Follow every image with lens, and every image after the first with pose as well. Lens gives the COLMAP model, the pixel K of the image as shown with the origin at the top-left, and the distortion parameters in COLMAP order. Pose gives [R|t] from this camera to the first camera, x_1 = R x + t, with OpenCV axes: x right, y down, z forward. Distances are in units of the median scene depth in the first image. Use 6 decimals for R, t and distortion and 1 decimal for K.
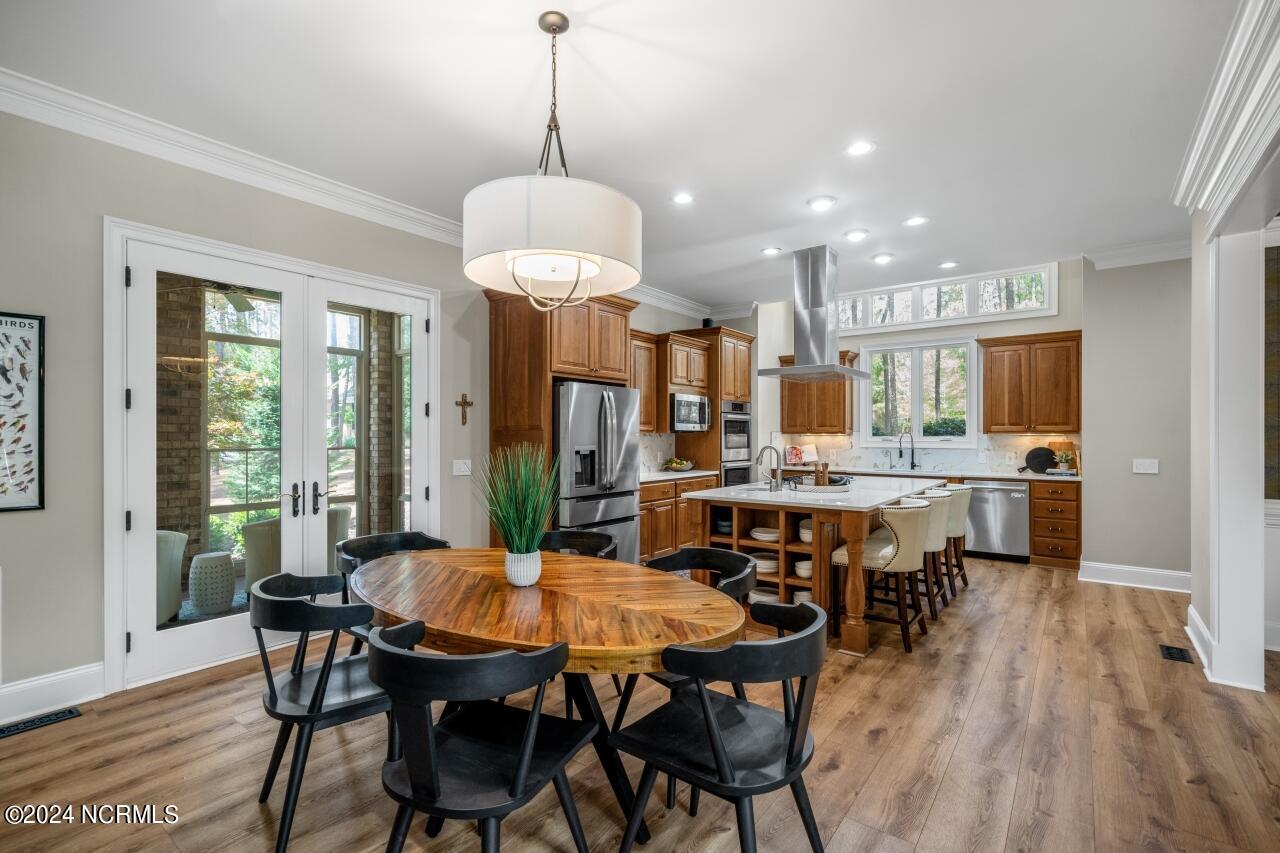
lens RADIAL K [[591.6, 0, 639.9], [0, 591.6, 431.3], [0, 0, 1]] dist [0.000738, 0.001350]
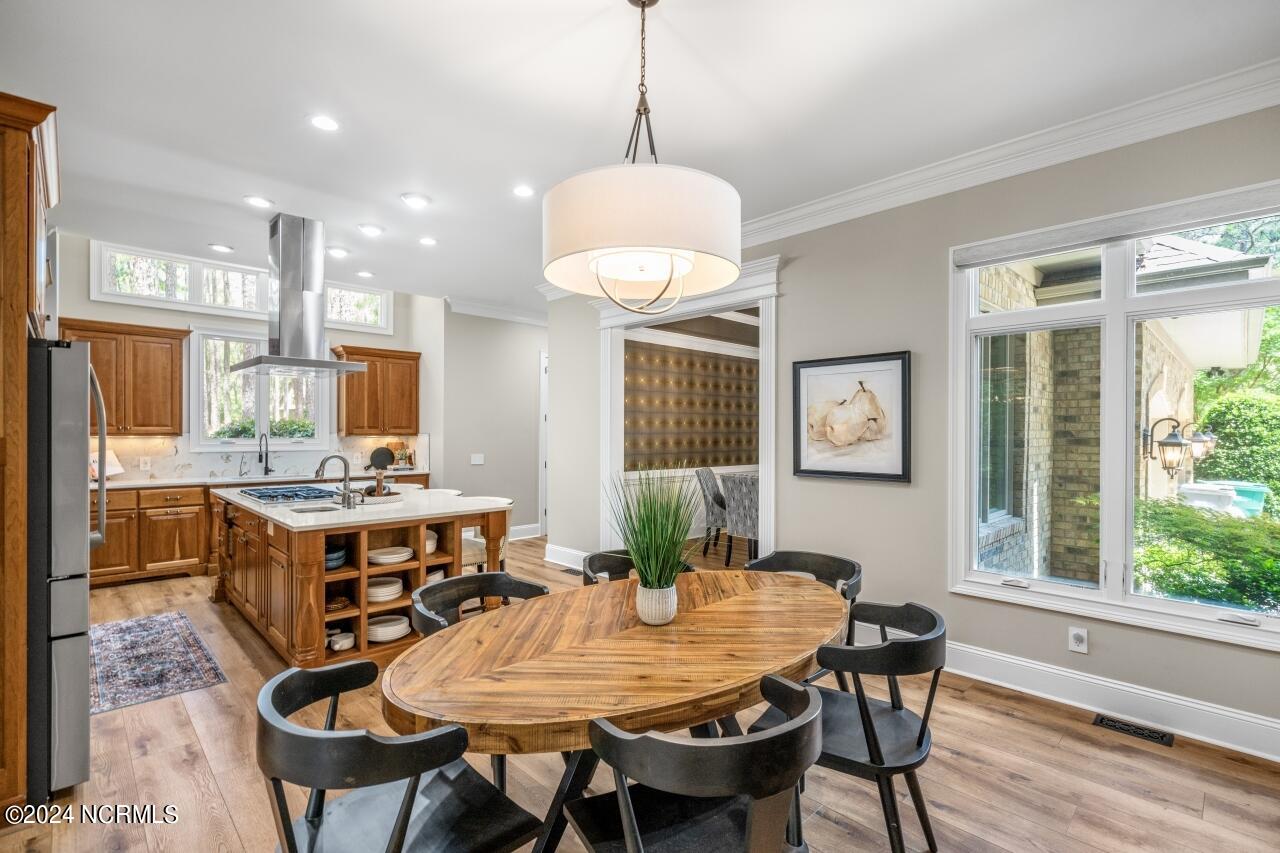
lens RADIAL K [[591.6, 0, 644.0], [0, 591.6, 431.0], [0, 0, 1]] dist [0.000738, 0.001350]
pose [[0.144134, 0.003189, 0.989553, -0.406515], [-0.010513, 0.999943, -0.001691, -0.008949], [-0.989502, -0.010160, 0.144159, 0.338795]]
